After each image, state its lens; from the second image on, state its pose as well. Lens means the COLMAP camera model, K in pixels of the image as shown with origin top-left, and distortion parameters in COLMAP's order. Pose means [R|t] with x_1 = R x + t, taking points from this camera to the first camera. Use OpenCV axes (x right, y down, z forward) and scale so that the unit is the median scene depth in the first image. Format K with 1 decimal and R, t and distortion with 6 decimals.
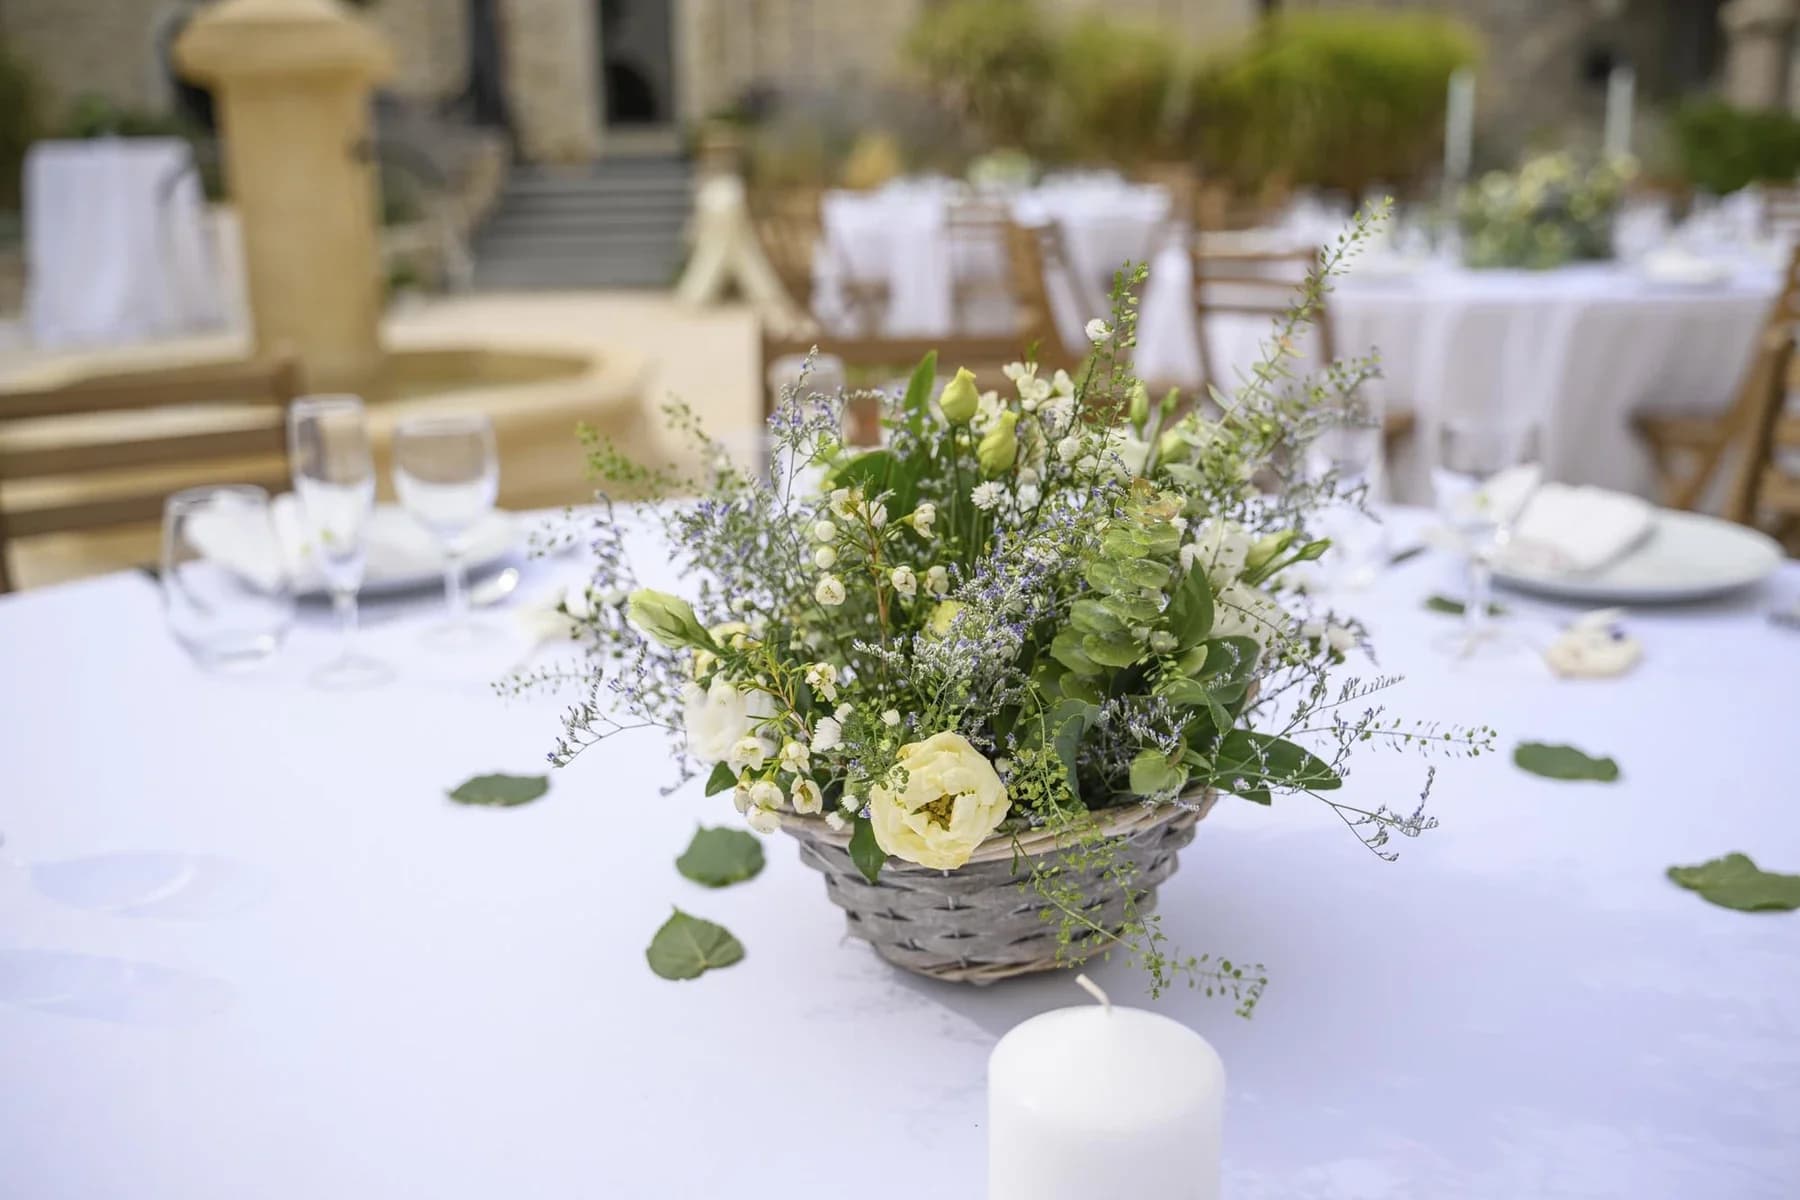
lens RADIAL K [[1779.5, 0, 900.0], [0, 1779.5, 600.0], [0, 0, 1]] dist [0.005439, 0.003503]
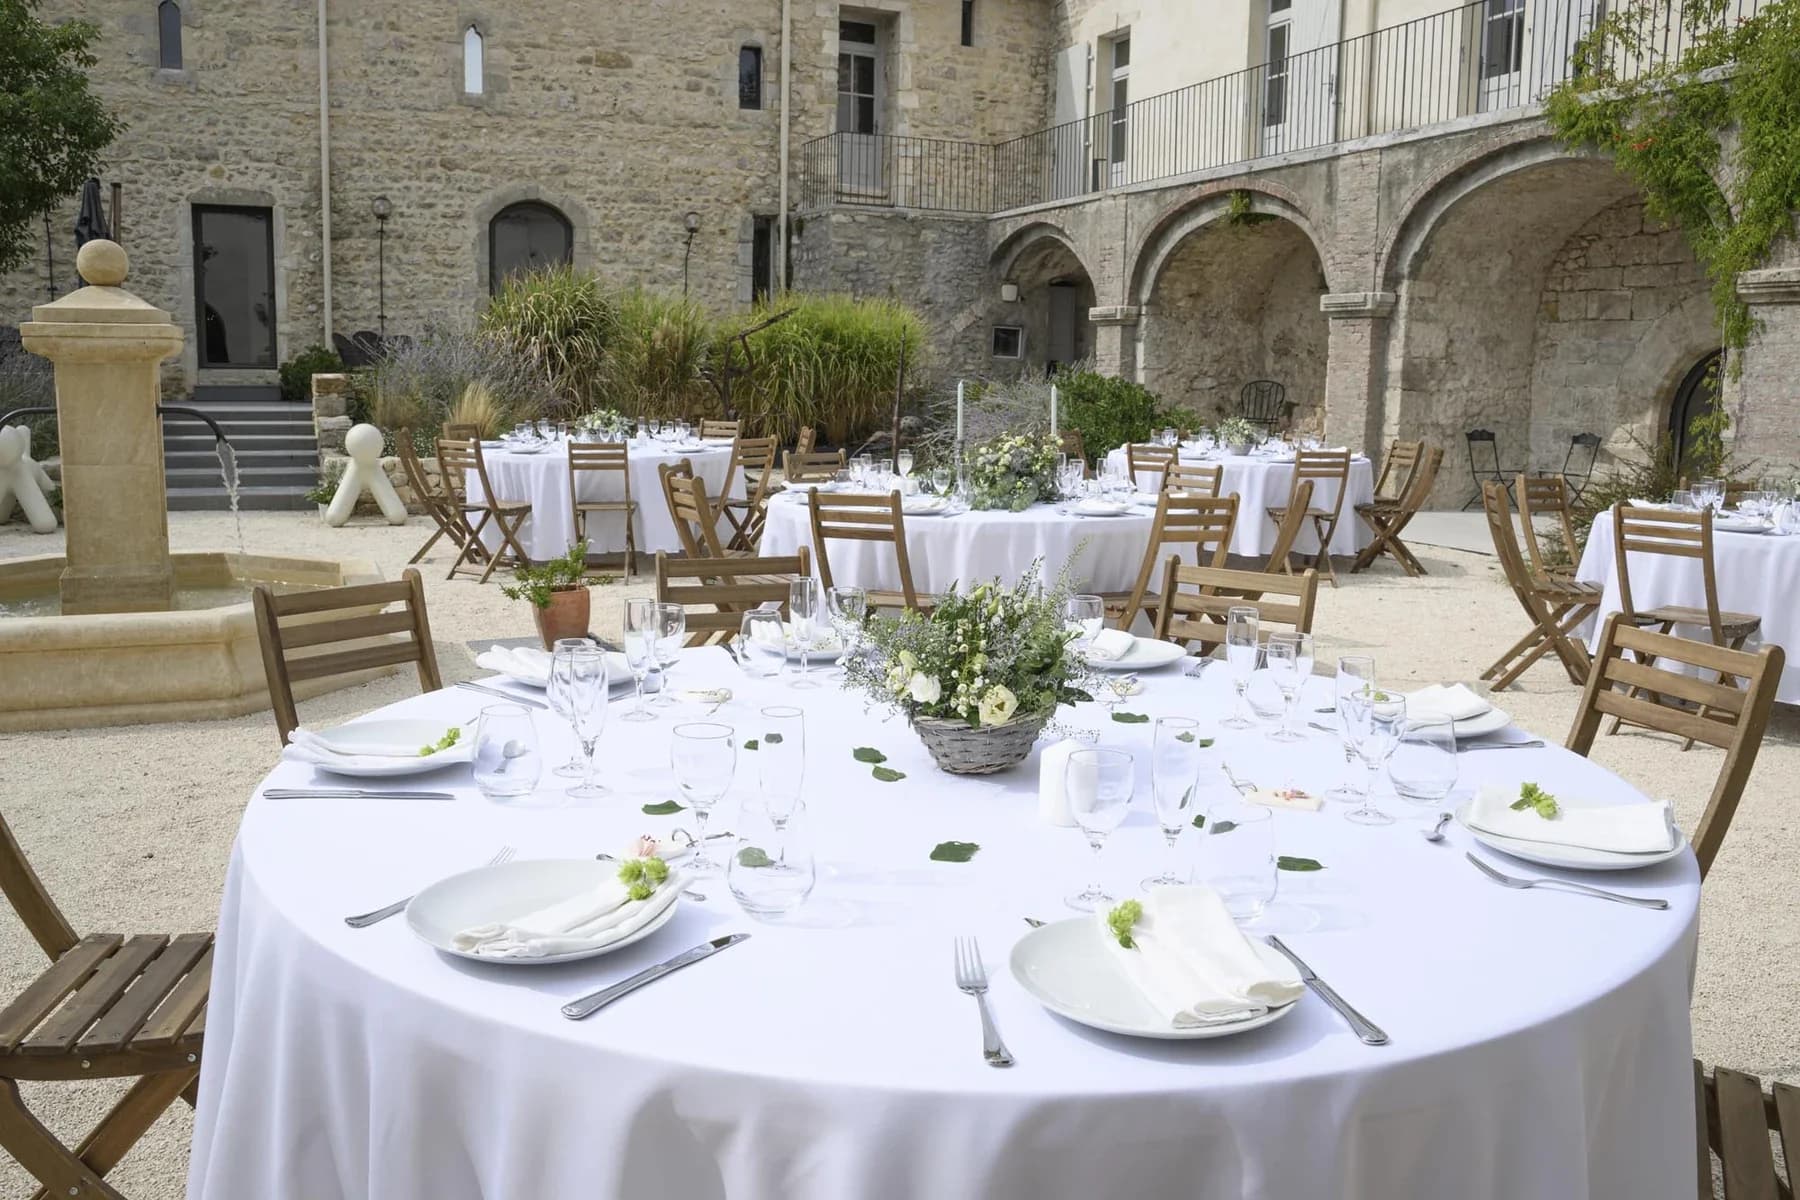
lens RADIAL K [[1513.8, 0, 932.7], [0, 1513.8, 604.4], [0, 0, 1]] dist [-0.123729, 0.189669]
pose [[0.948768, -0.019514, 0.315370, -0.149734], [0.051573, 0.994270, -0.093633, 0.026648], [-0.311736, 0.105100, 0.944338, -0.262402]]
